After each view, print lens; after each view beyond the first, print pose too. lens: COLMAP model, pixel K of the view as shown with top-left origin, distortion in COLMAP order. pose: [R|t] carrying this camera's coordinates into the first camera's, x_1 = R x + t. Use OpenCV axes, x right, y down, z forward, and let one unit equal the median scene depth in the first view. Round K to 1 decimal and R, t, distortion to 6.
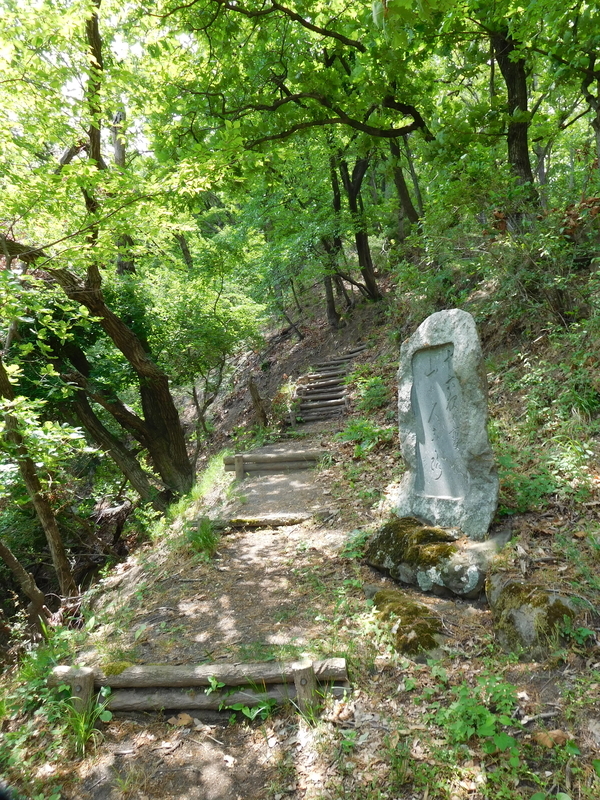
lens RADIAL K [[528.3, 0, 300.0], [0, 528.3, 400.0], [0, 0, 1]] dist [-0.060533, 0.023281]
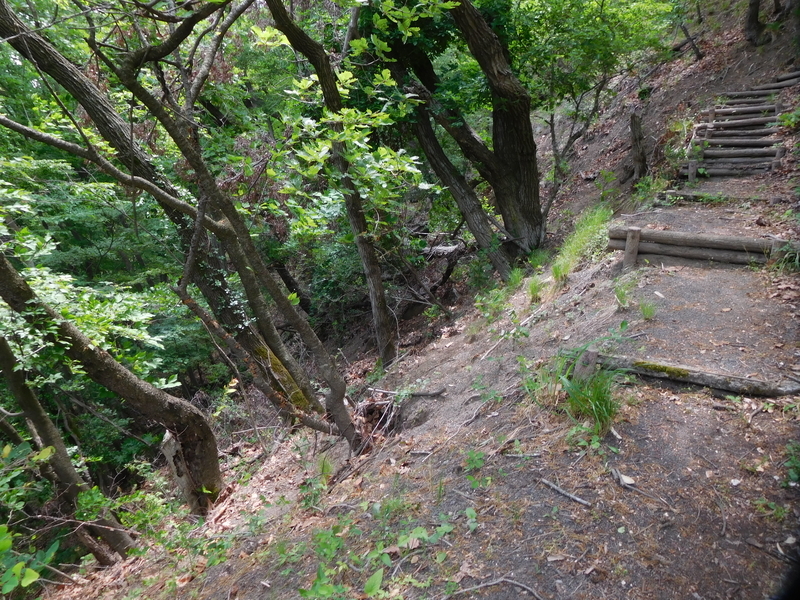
lens RADIAL K [[528.3, 0, 388.0], [0, 528.3, 299.8], [0, 0, 1]] dist [-0.060533, 0.023281]
pose [[0.891273, 0.204510, -0.404732, -0.066459], [-0.067013, 0.942129, 0.328484, -0.001762], [0.448488, -0.265646, 0.853399, 0.174383]]
